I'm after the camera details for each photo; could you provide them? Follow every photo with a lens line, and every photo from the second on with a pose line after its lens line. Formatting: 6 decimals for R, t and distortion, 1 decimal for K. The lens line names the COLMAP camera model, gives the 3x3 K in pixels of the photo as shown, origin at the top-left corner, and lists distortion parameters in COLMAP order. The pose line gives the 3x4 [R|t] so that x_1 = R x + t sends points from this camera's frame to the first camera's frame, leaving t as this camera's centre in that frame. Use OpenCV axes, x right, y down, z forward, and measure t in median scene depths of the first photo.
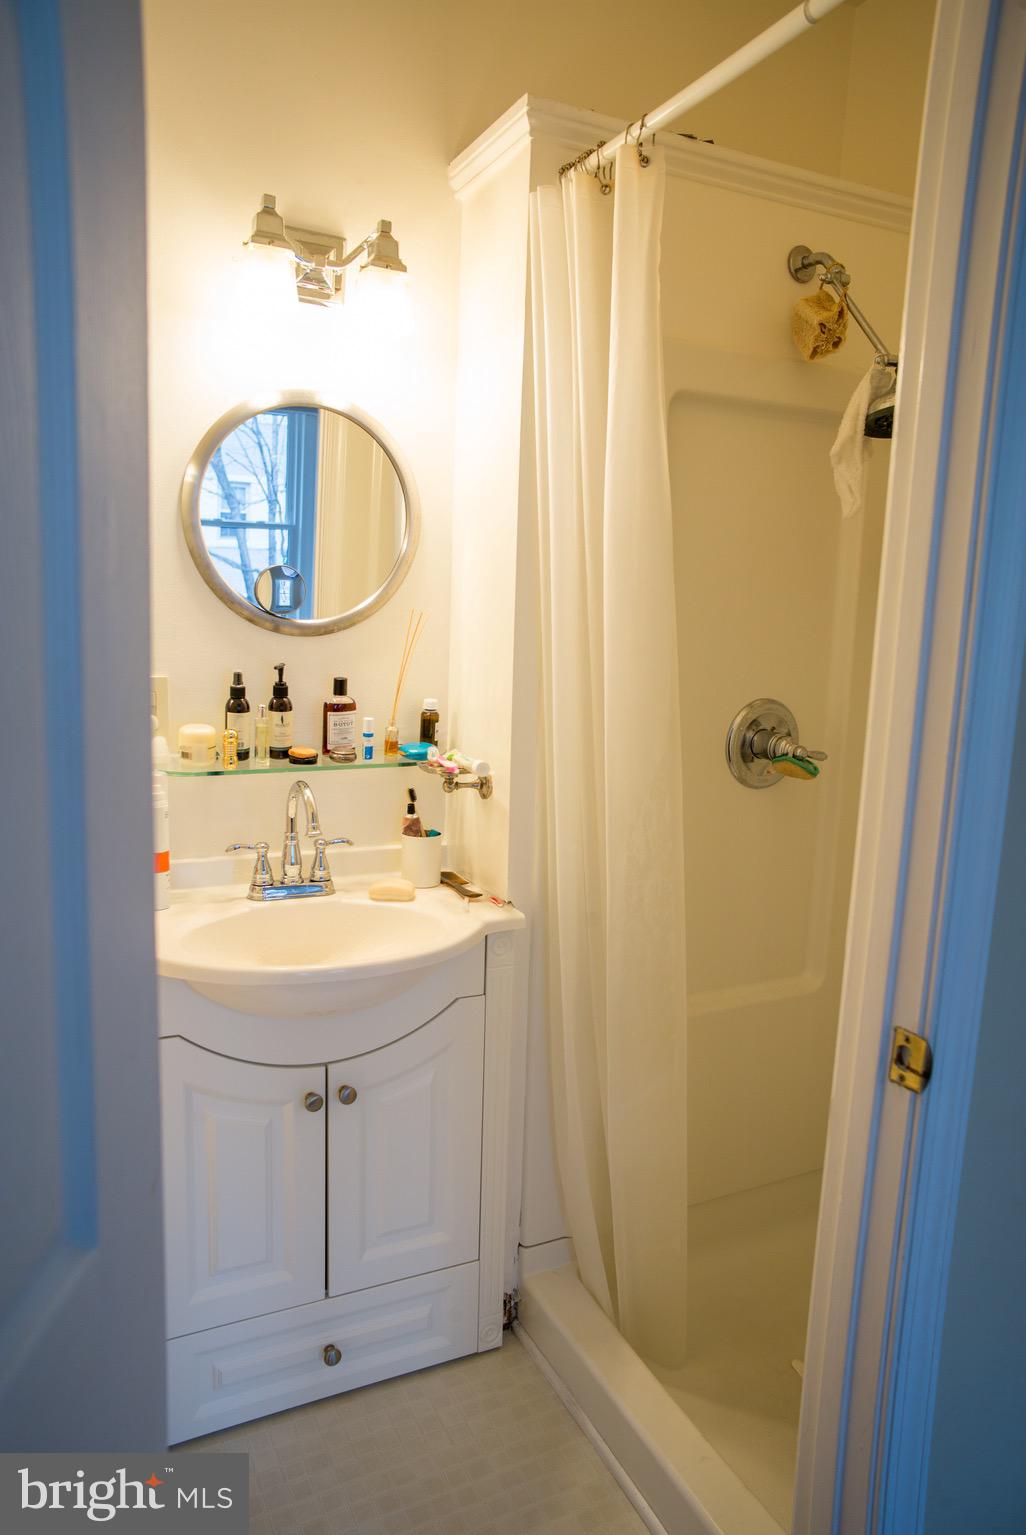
lens RADIAL K [[1061.8, 0, 512.5], [0, 1061.8, 767.8], [0, 0, 1]] dist [-0.060405, 0.004456]
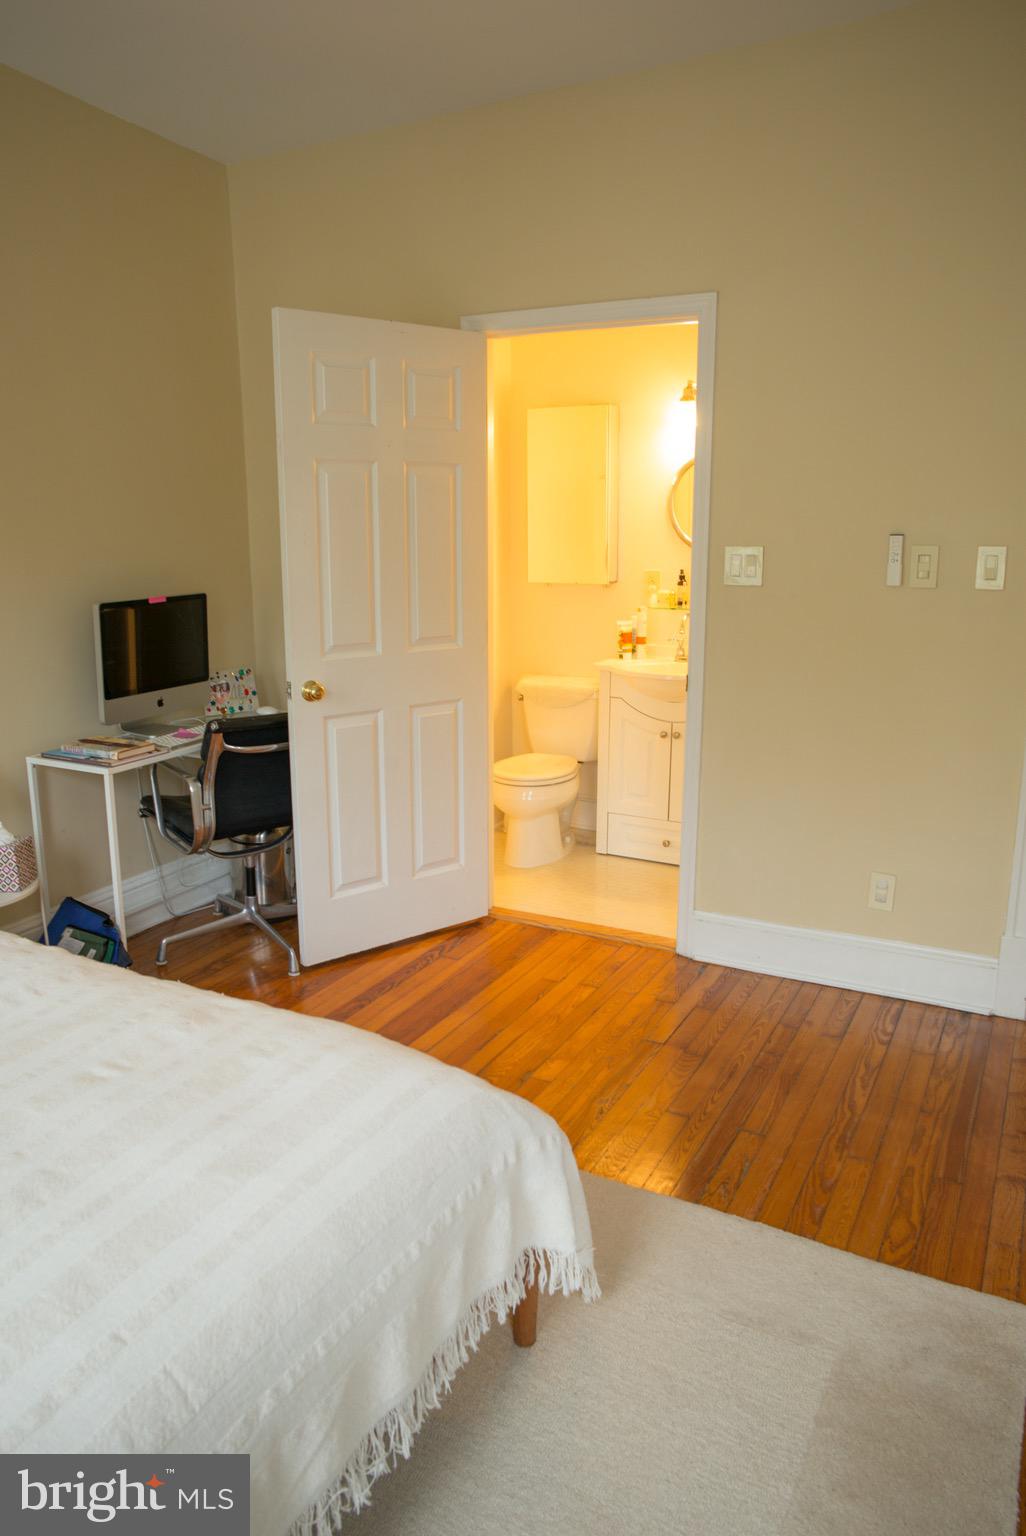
lens RADIAL K [[1062.5, 0, 510.6], [0, 1062.5, 773.8], [0, 0, 1]] dist [-0.060405, 0.004456]
pose [[0.592441, 0.169914, -0.787492, 1.615279], [-0.108264, 0.985430, 0.131174, 0.105398], [0.798306, 0.007544, 0.602204, -0.854842]]
